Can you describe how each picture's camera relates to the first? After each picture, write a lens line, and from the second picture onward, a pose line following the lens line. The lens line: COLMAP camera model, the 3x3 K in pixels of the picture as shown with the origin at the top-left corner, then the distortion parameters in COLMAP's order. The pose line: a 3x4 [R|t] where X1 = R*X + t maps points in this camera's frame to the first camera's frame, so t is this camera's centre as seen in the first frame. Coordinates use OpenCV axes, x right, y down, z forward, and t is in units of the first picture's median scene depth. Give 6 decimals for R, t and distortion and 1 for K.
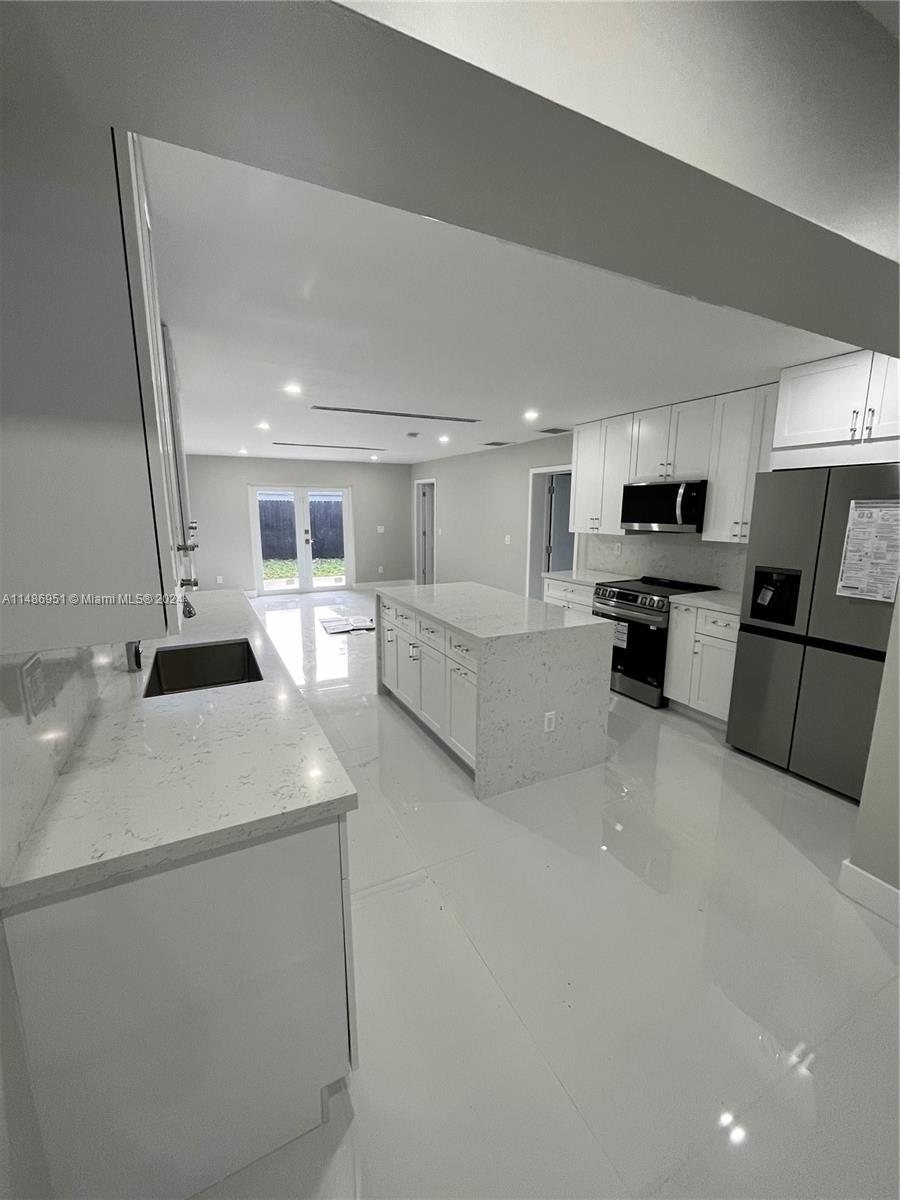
lens RADIAL K [[482.8, 0, 456.2], [0, 482.8, 593.6], [0, 0, 1]] dist [0.001047, 0.000181]
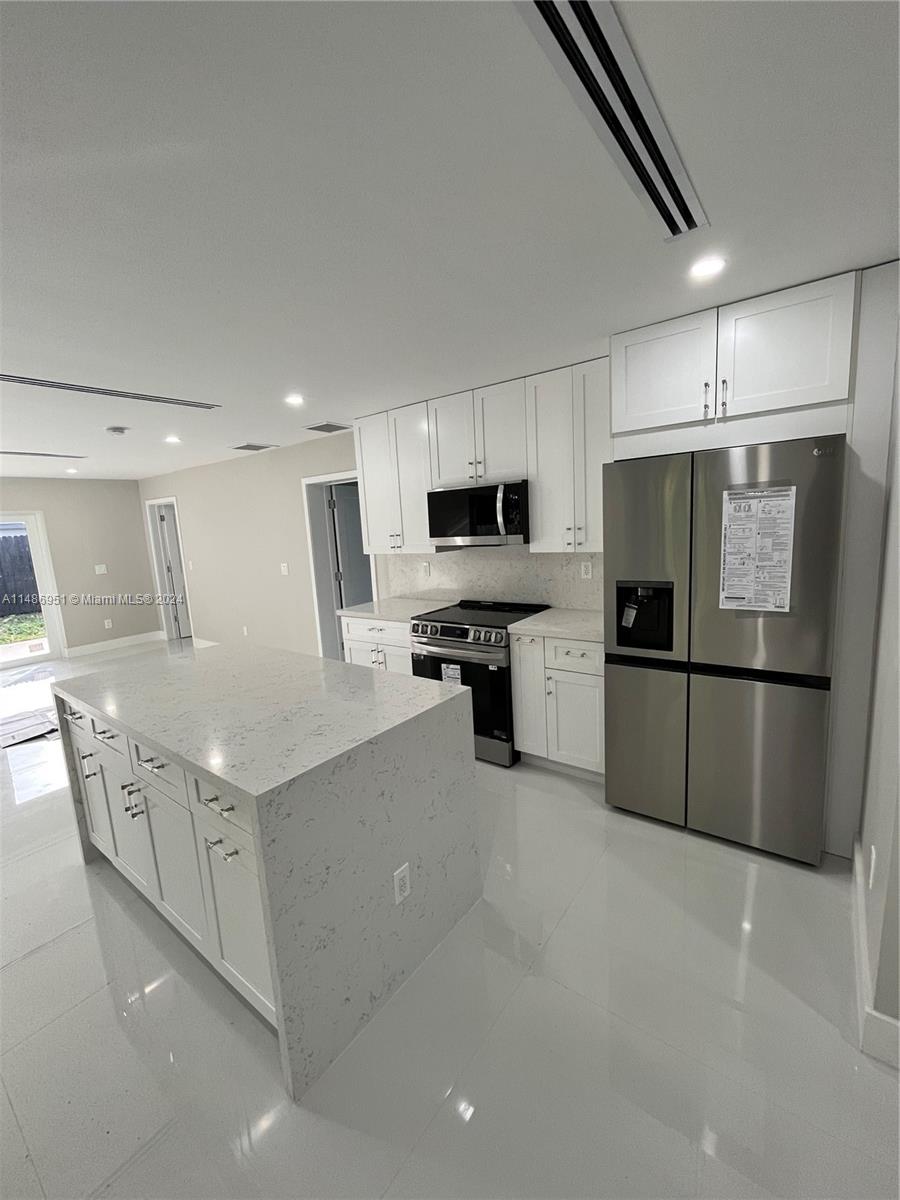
lens RADIAL K [[482.8, 0, 450.0], [0, 482.8, 600.0], [0, 0, 1]] dist [0.000244, -0.000071]
pose [[0.901958, -0.122036, 0.414222, 0.033165], [0.132505, 0.991176, 0.003487, -0.051007], [-0.410992, 0.051741, 0.910169, 0.310435]]
